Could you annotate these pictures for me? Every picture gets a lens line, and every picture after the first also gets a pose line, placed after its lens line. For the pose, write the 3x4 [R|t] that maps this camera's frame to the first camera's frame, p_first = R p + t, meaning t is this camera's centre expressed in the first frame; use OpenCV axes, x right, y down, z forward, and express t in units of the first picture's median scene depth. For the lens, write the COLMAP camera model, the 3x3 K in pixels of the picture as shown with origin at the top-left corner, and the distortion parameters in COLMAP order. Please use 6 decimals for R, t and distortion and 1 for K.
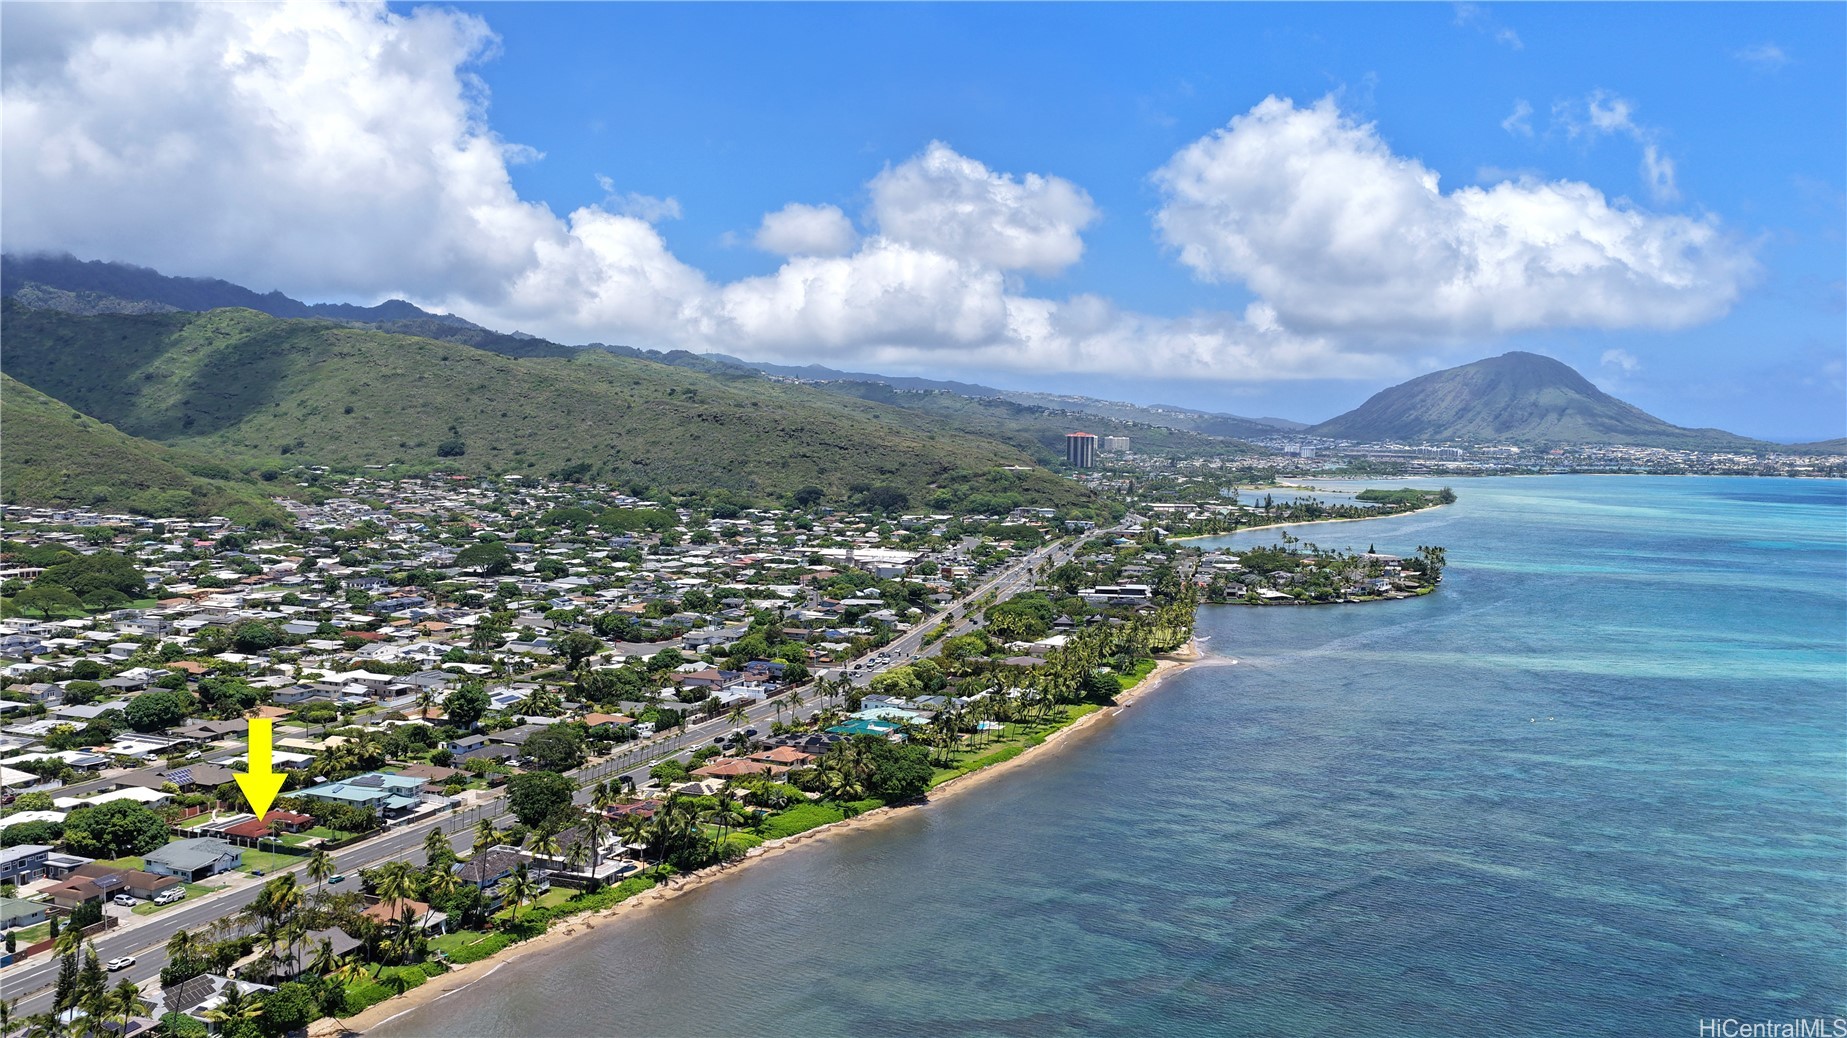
lens RADIAL K [[1444.5, 0, 925.8], [0, 1444.5, 483.9], [0, 0, 1]] dist [-0.031688, 0.049011]
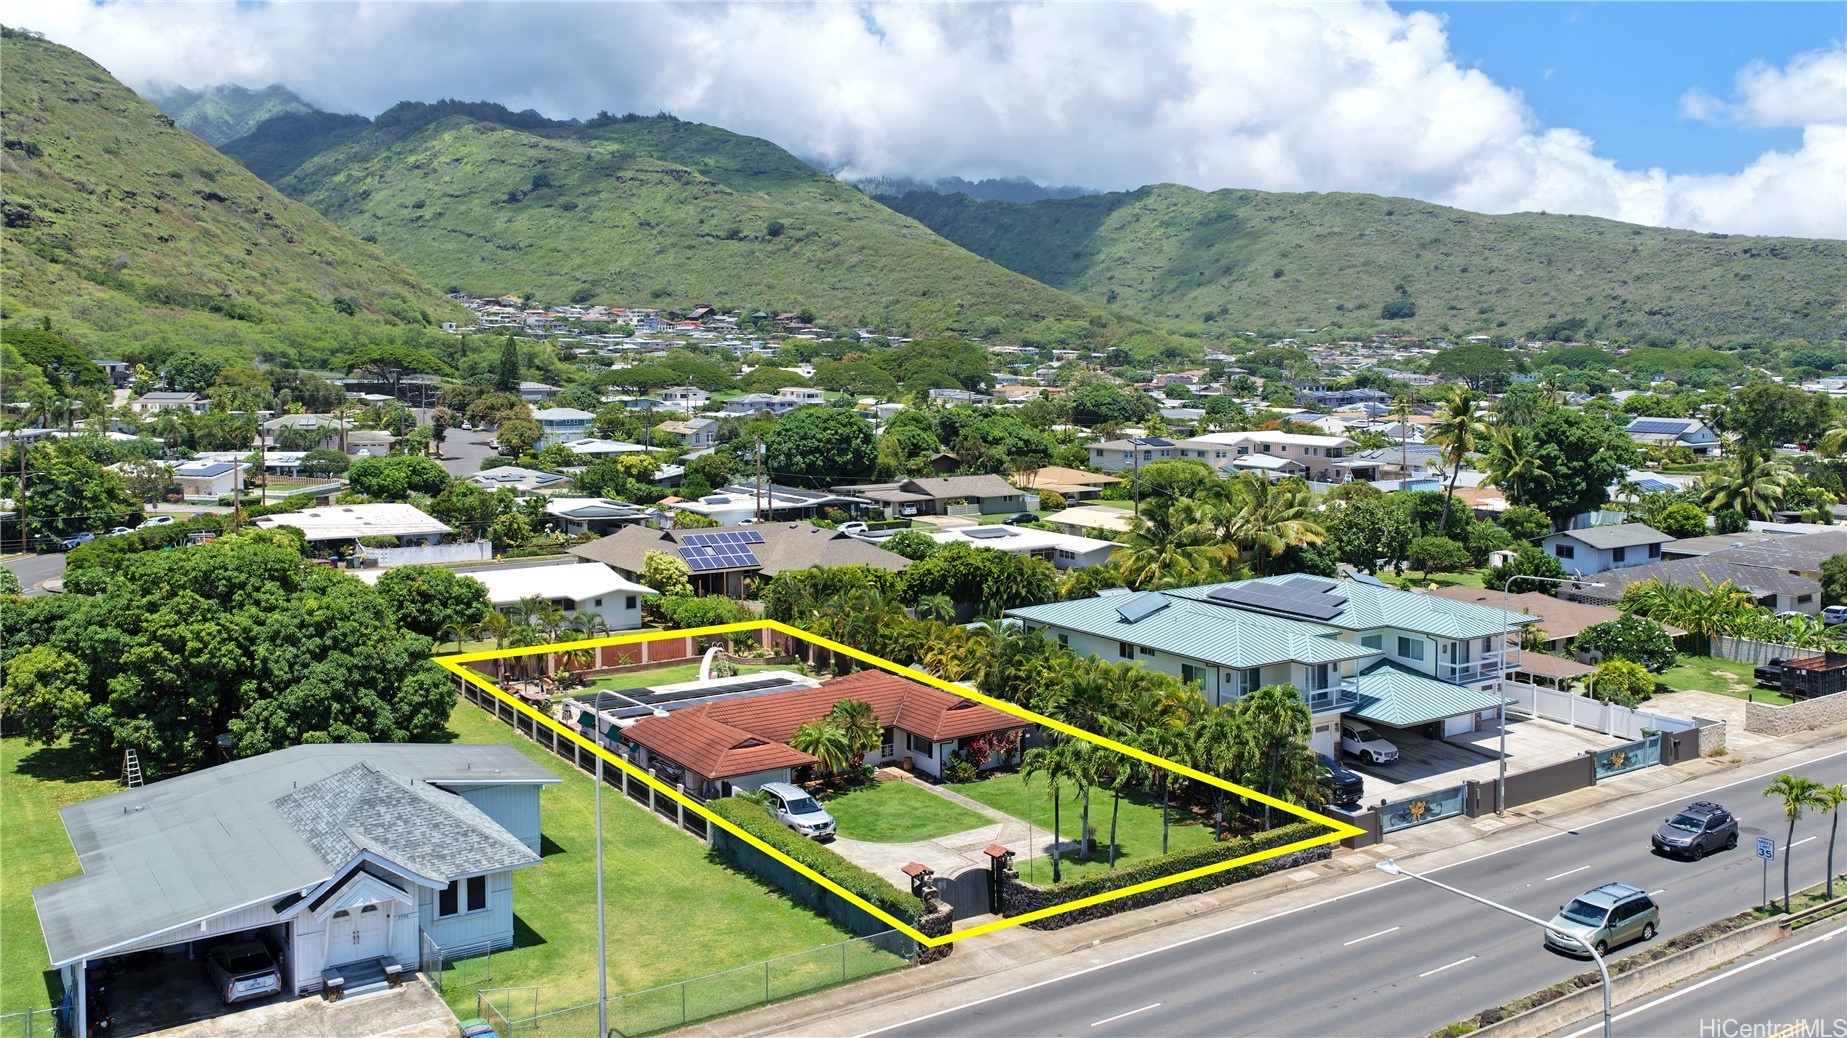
lens RADIAL K [[1444.5, 0, 925.8], [0, 1444.5, 483.9], [0, 0, 1]] dist [-0.031688, 0.049011]
pose [[0.812000, 0.025505, -0.583100, -0.077054], [-0.002564, 0.999191, 0.040134, 0.046291], [0.583652, -0.031094, 0.811408, 0.201071]]
